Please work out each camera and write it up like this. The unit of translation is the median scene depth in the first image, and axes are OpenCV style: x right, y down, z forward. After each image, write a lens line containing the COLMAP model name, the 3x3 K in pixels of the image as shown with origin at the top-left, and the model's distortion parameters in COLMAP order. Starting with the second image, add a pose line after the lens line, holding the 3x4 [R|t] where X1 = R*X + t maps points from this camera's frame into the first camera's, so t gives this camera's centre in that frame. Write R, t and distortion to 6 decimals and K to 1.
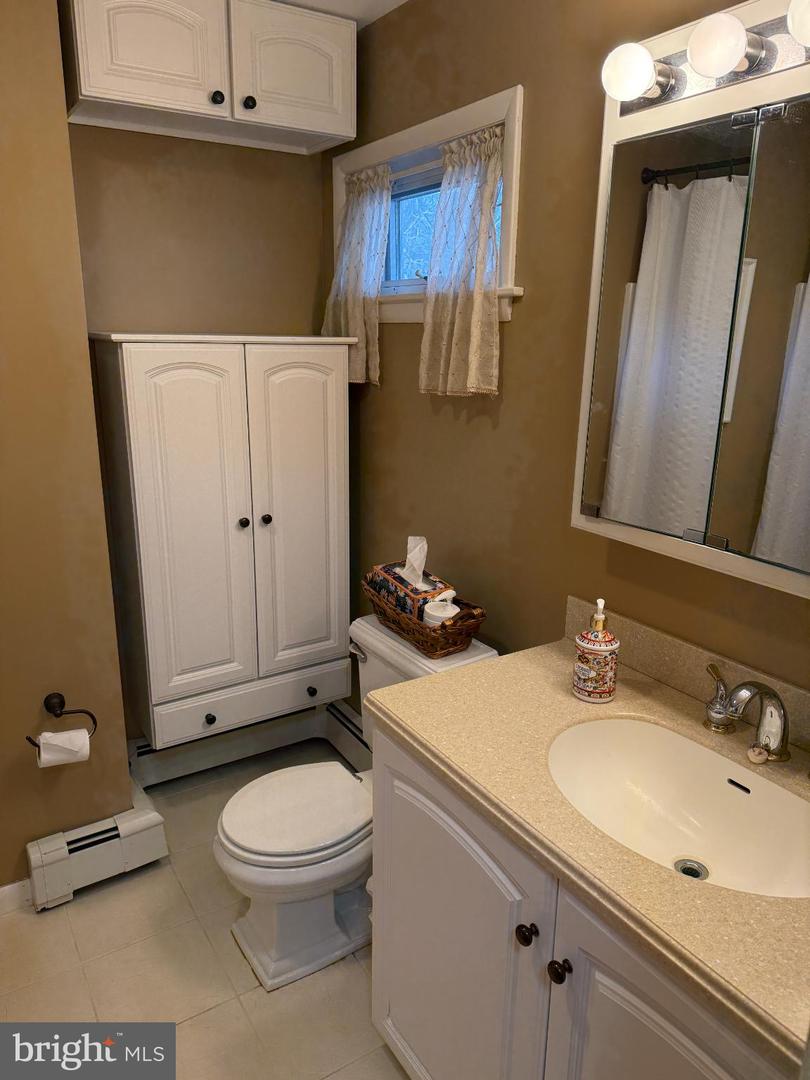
lens RADIAL K [[761.0, 0, 396.4], [0, 761.0, 541.2], [0, 0, 1]] dist [0.045357, -0.053564]
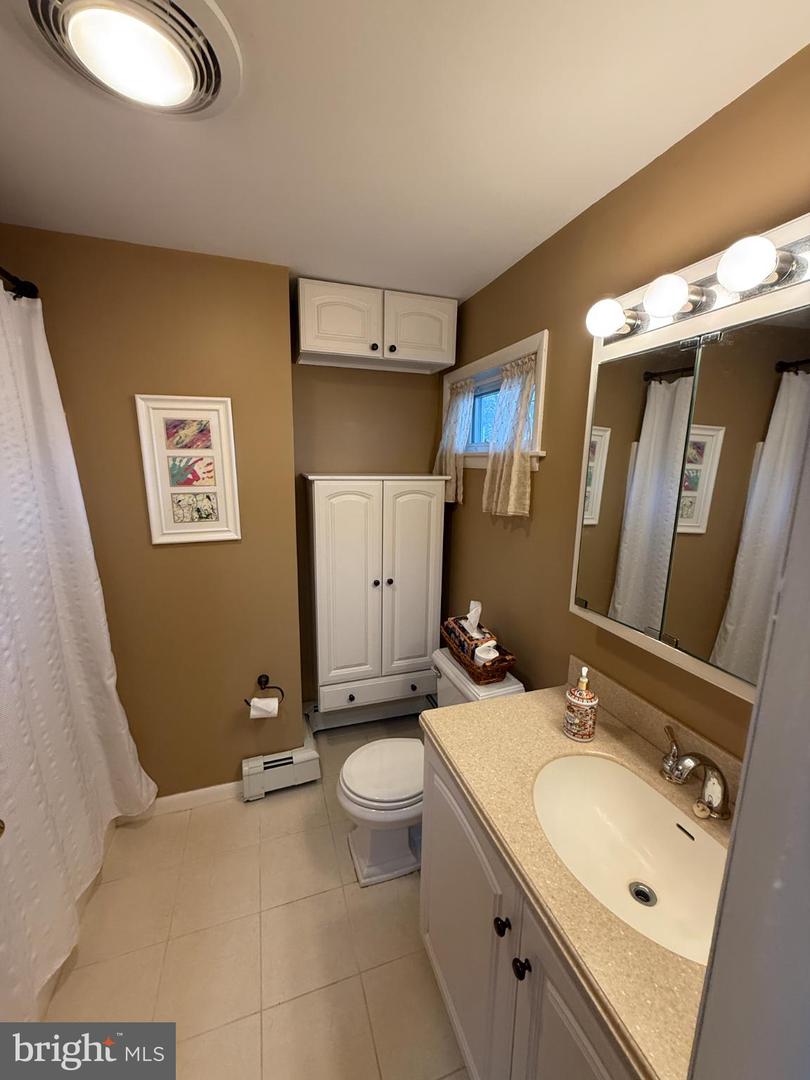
lens RADIAL K [[429.4, 0, 401.6], [0, 429.4, 536.8], [0, 0, 1]] dist [-0.004242, 0.002356]
pose [[0.971509, 0.043912, -0.232899, 0.085050], [-0.065355, 0.994221, -0.085164, -0.058554], [0.227814, 0.097958, 0.968765, 0.091793]]
